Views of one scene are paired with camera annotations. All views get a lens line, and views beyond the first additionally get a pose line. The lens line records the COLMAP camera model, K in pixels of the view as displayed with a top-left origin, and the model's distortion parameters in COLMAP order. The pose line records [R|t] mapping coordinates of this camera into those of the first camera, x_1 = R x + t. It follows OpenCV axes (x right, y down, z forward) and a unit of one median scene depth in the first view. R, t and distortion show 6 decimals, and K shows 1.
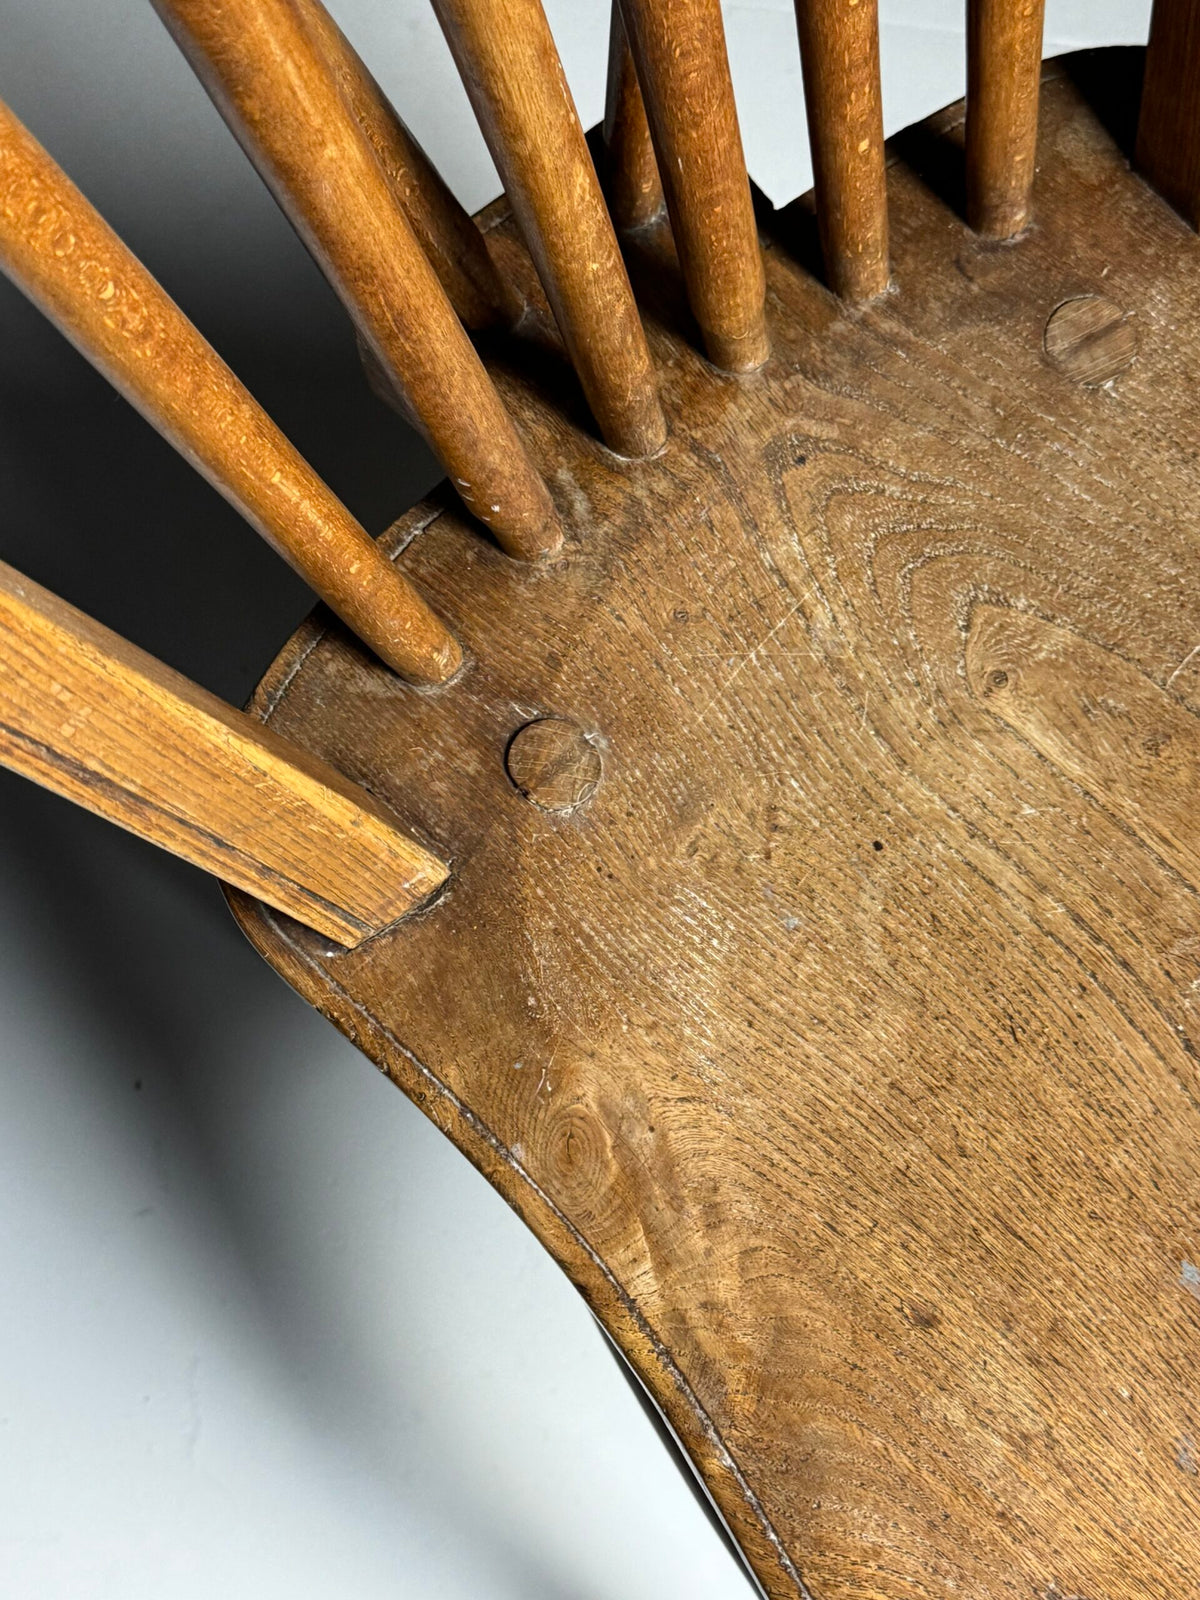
lens RADIAL K [[2106.3, 0, 589.1], [0, 2106.3, 825.7], [0, 0, 1]] dist [0.123206, 0.000000]
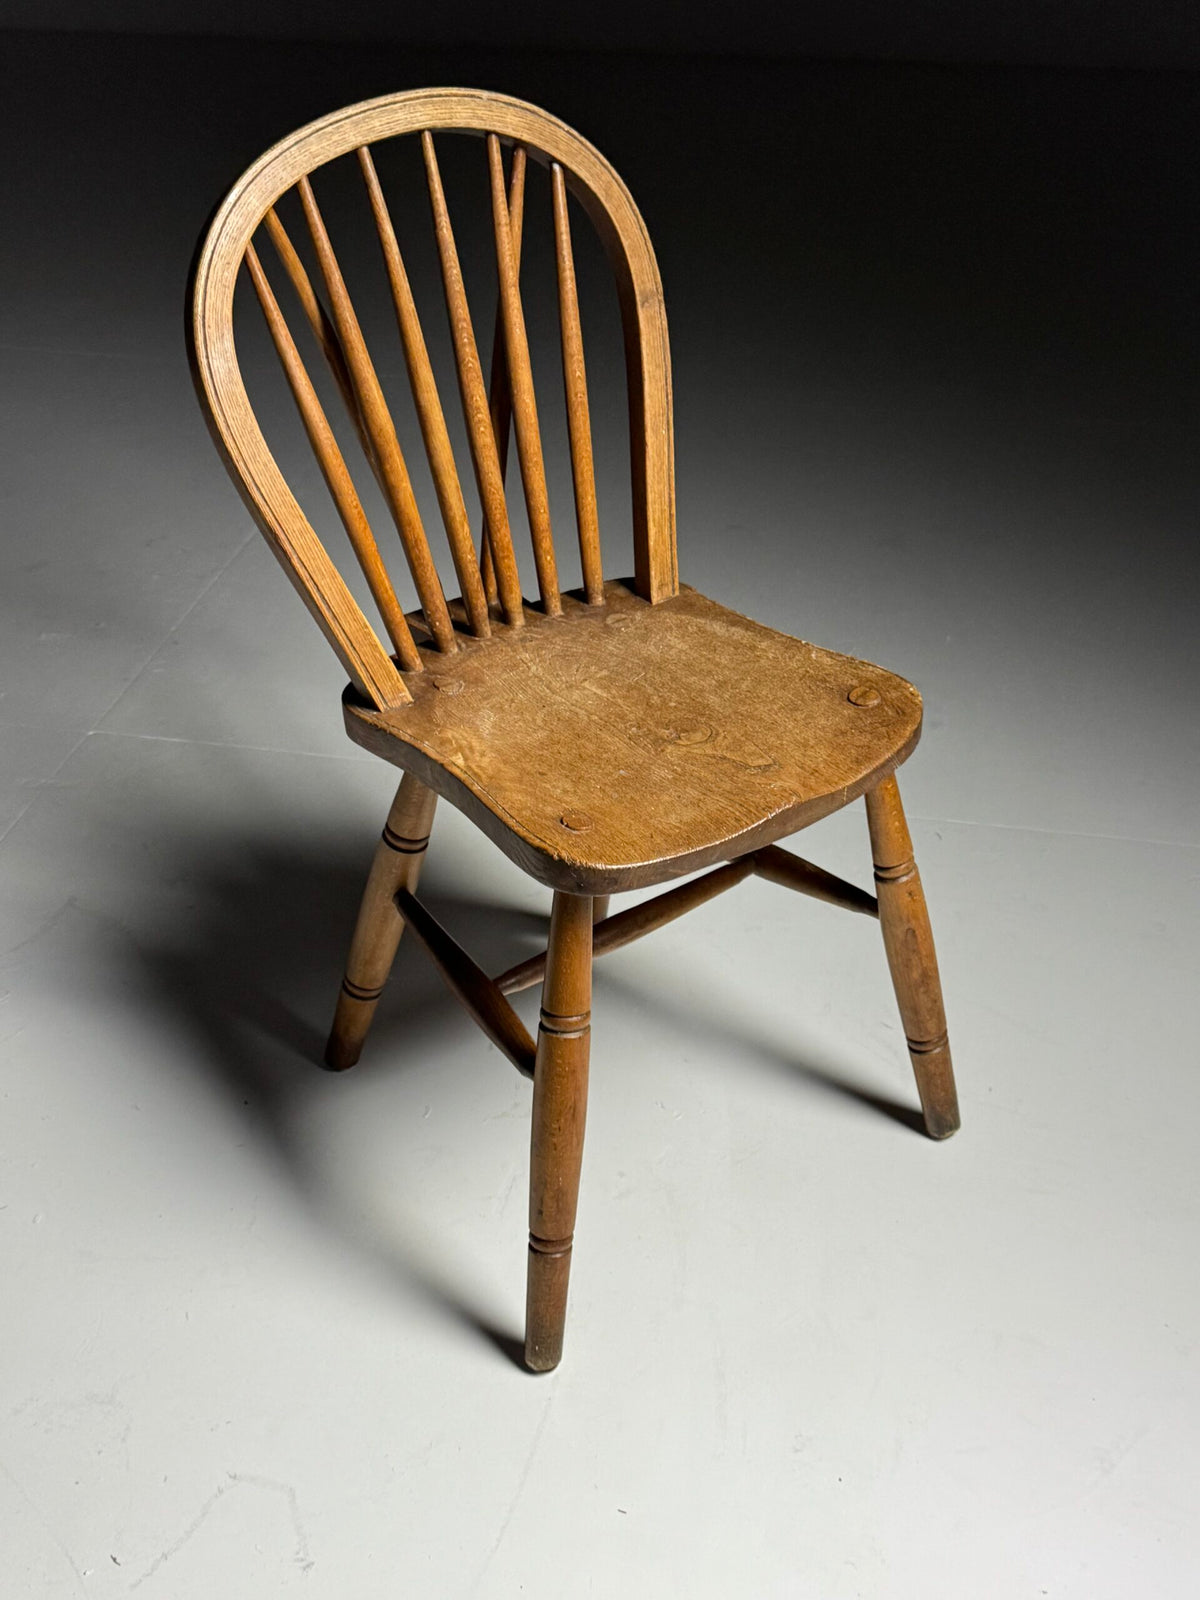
lens RADIAL K [[1939.4, 0, 595.2], [0, 1939.4, 790.5], [0, 0, 1]] dist [0.105182, 0.000000]
pose [[0.999112, 0.040973, -0.009770, 0.244423], [-0.037565, 0.761783, -0.646742, 2.005274], [-0.019056, 0.646535, 0.762647, -1.192197]]
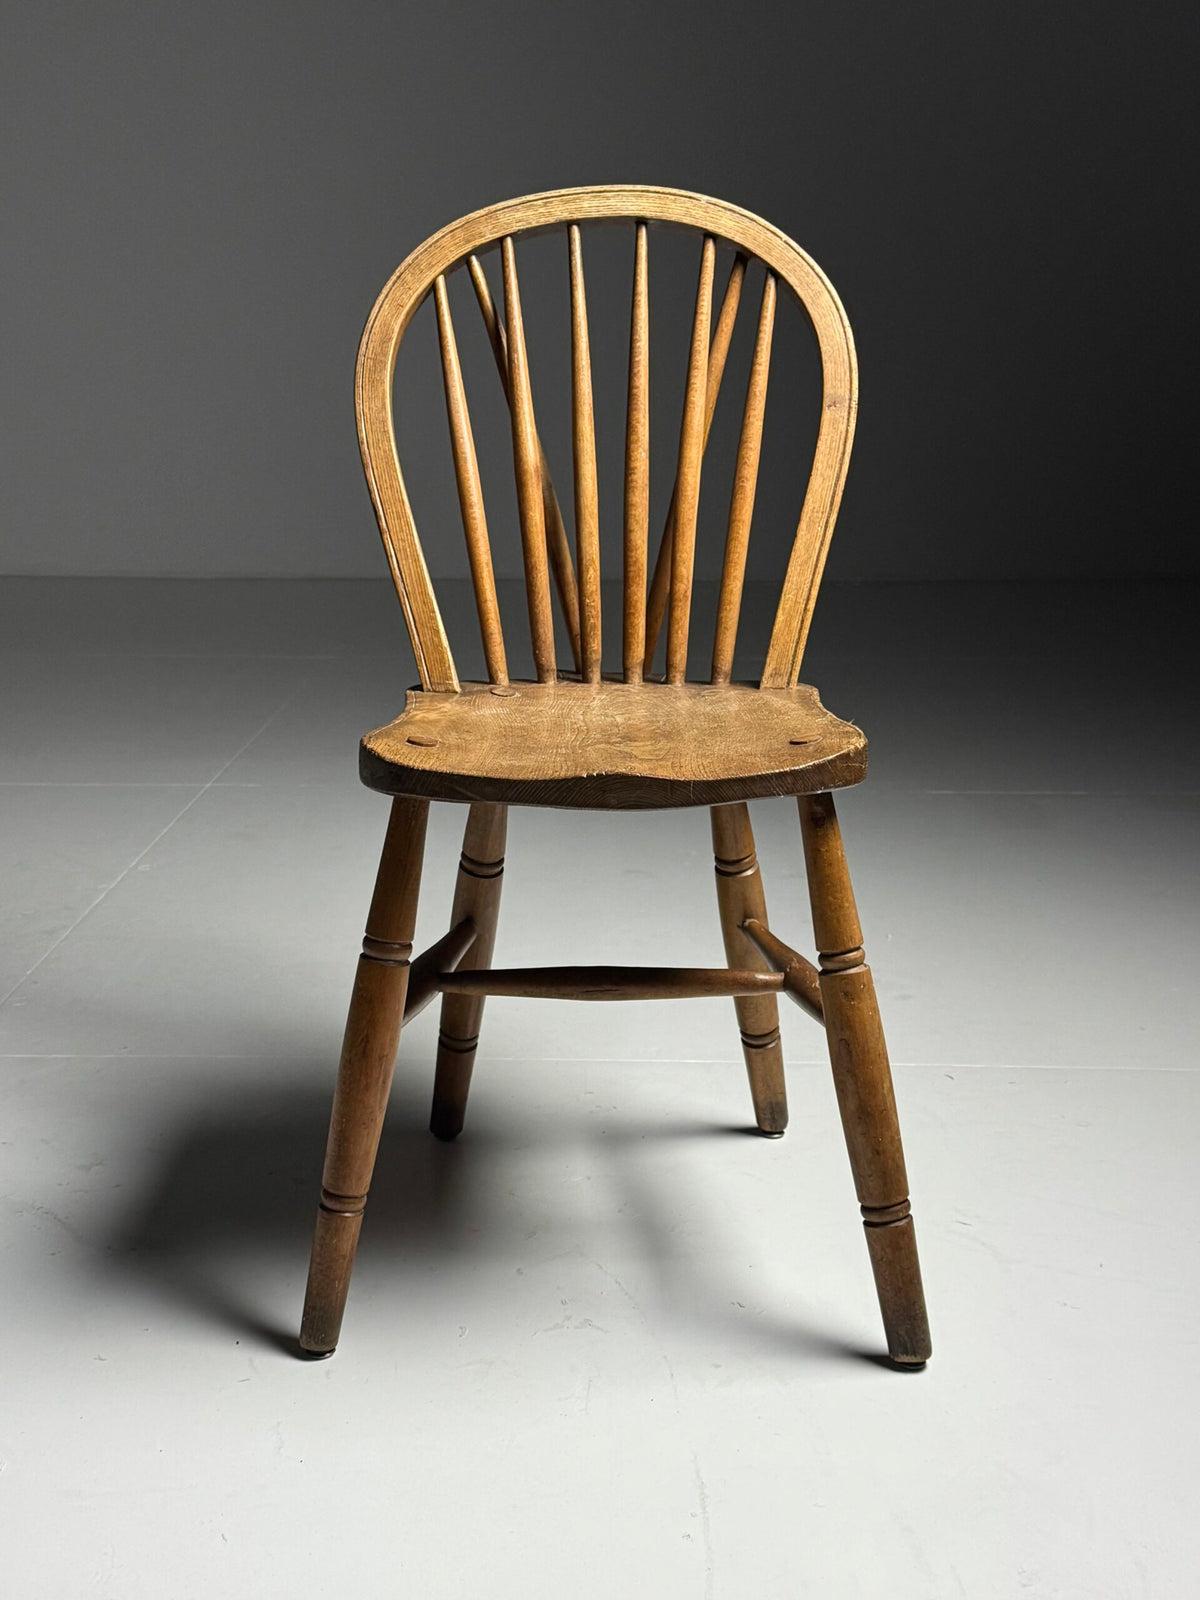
lens RADIAL K [[2106.3, 0, 592.4], [0, 2106.3, 808.4], [0, 0, 1]] dist [0.123206, 0.000000]
pose [[0.763159, 0.189535, -0.617791, 2.196741], [-0.626547, 0.451069, -0.635591, 2.098447], [0.158200, 0.872132, 0.462989, -0.397899]]
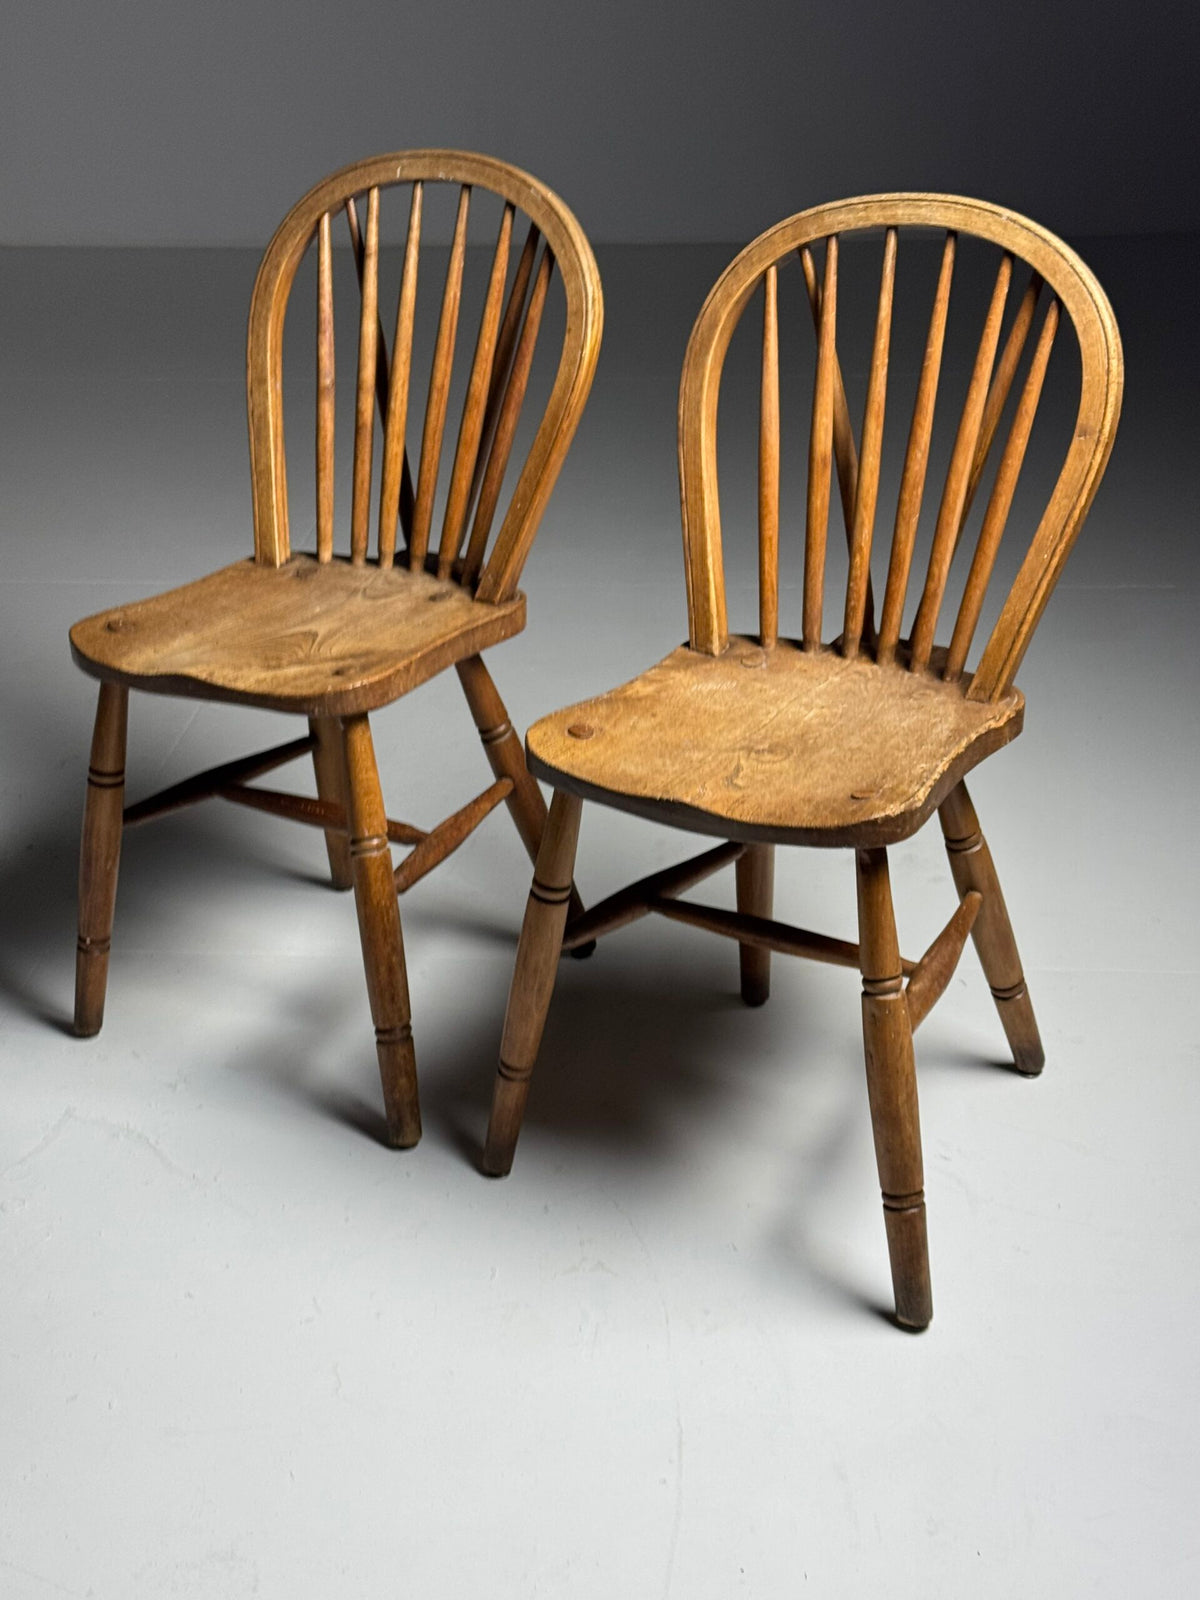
lens RADIAL K [[2433.1, 0, 588.5], [0, 2433.1, 772.7], [0, 0, 1]] dist [0.131330, 0.000000]
pose [[0.316323, 0.418611, -0.851296, 3.692208], [-0.902950, 0.408033, -0.134873, 0.909291], [0.290898, 0.811341, 0.507055, -1.167869]]
